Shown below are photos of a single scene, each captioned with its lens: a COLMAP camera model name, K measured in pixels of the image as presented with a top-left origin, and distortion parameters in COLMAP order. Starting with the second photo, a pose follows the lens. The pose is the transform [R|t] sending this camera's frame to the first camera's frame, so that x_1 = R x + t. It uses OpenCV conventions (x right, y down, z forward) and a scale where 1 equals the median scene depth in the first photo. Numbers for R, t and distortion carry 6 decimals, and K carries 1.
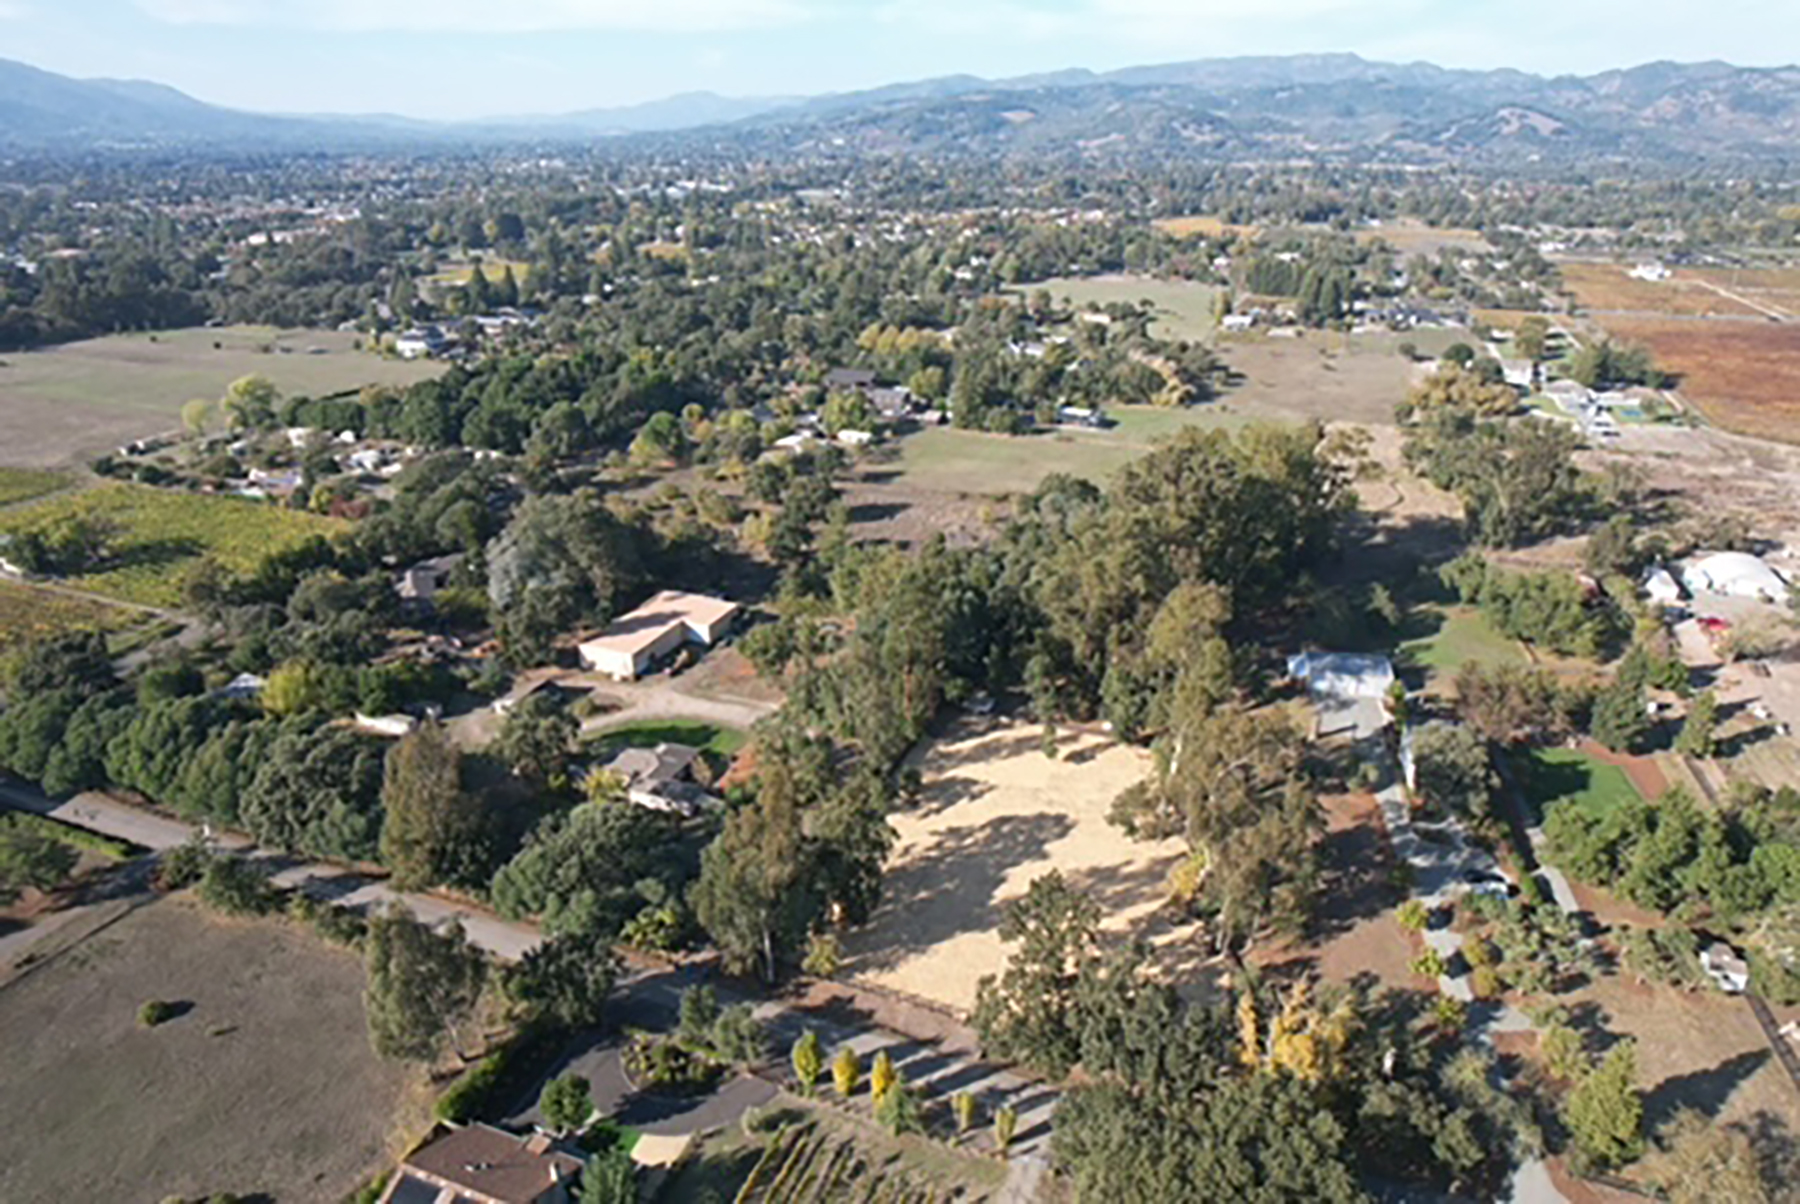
lens RADIAL K [[1173.0, 0, 899.1], [0, 1173.0, 581.1], [0, 0, 1]] dist [-0.068582, 0.062815]
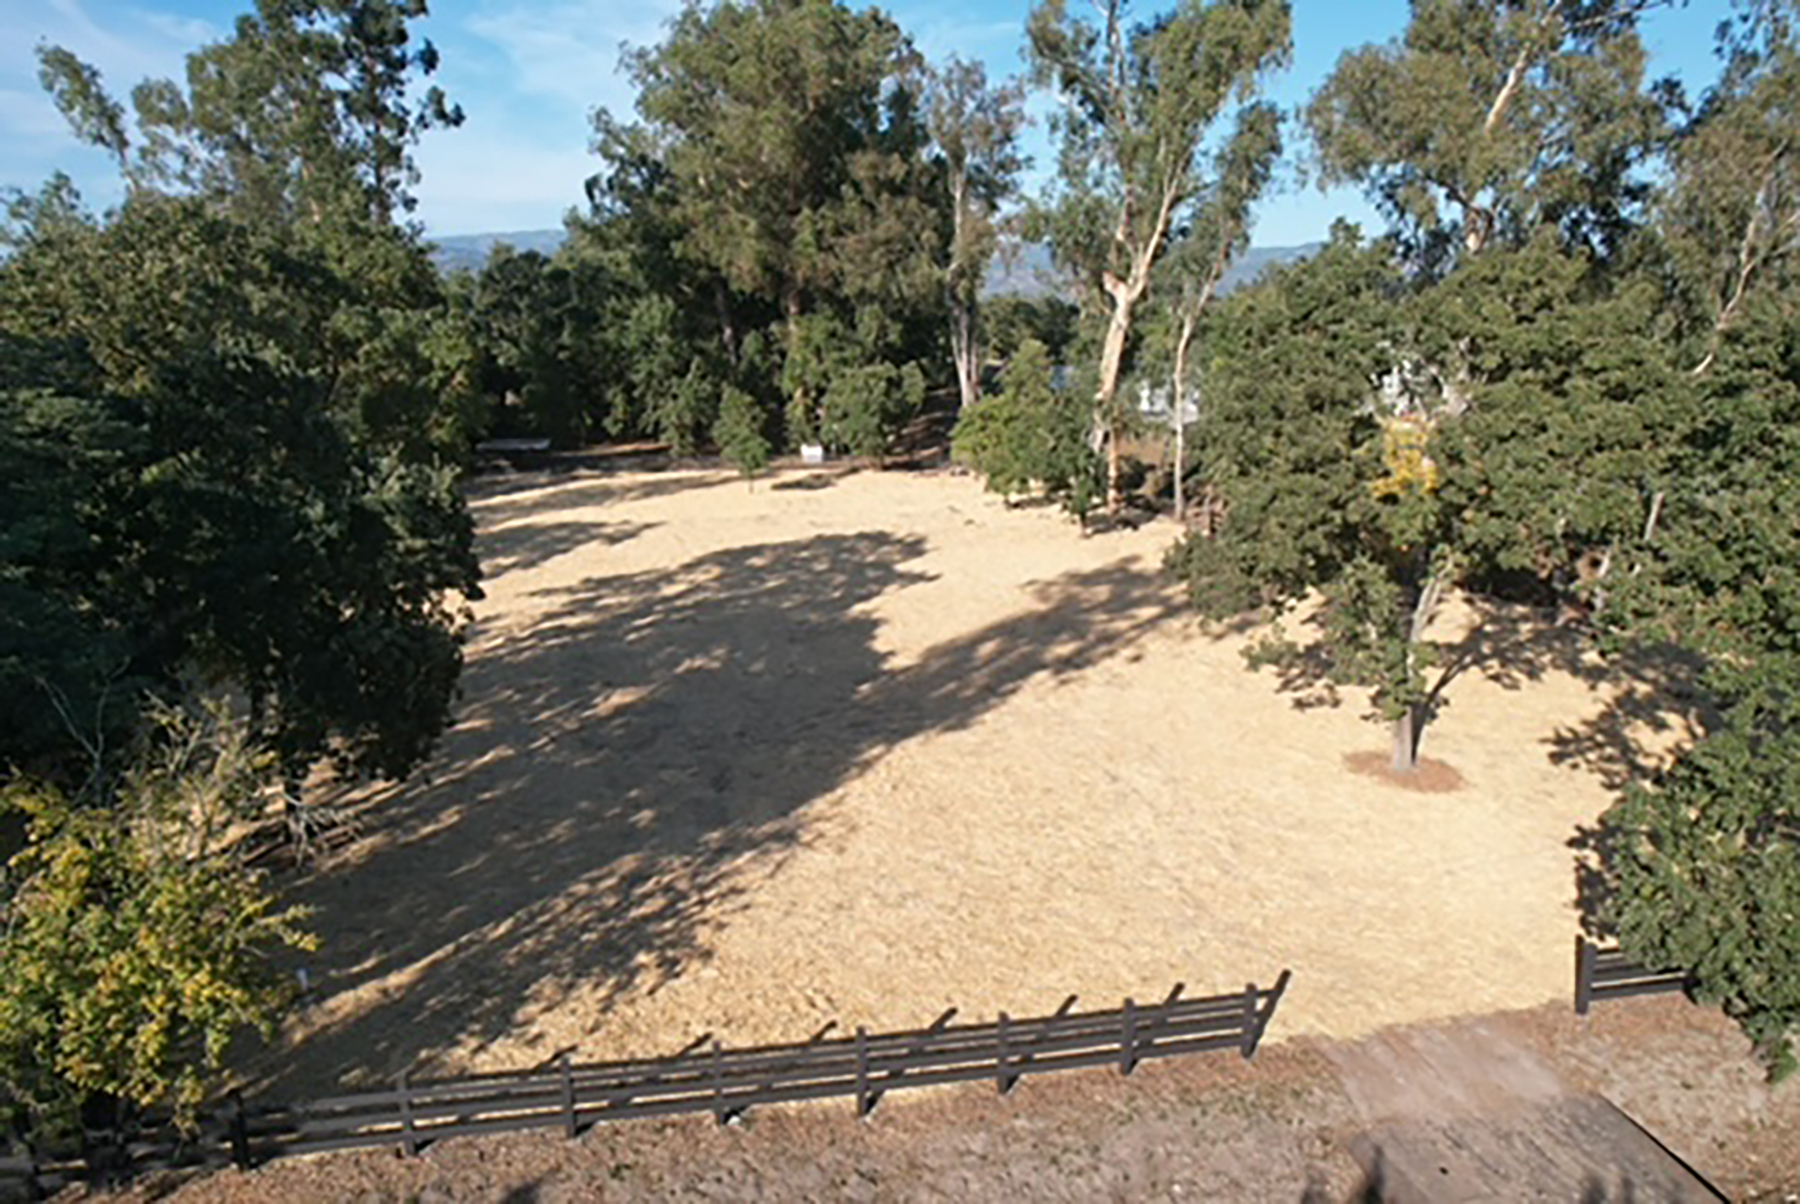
lens RADIAL K [[1173.0, 0, 899.1], [0, 1173.0, 581.1], [0, 0, 1]] dist [-0.068582, 0.062815]
pose [[0.840963, -0.132410, 0.524642, -0.054871], [0.208636, 0.973970, -0.088617, 0.296297], [-0.499252, 0.183983, 0.846698, 0.821980]]
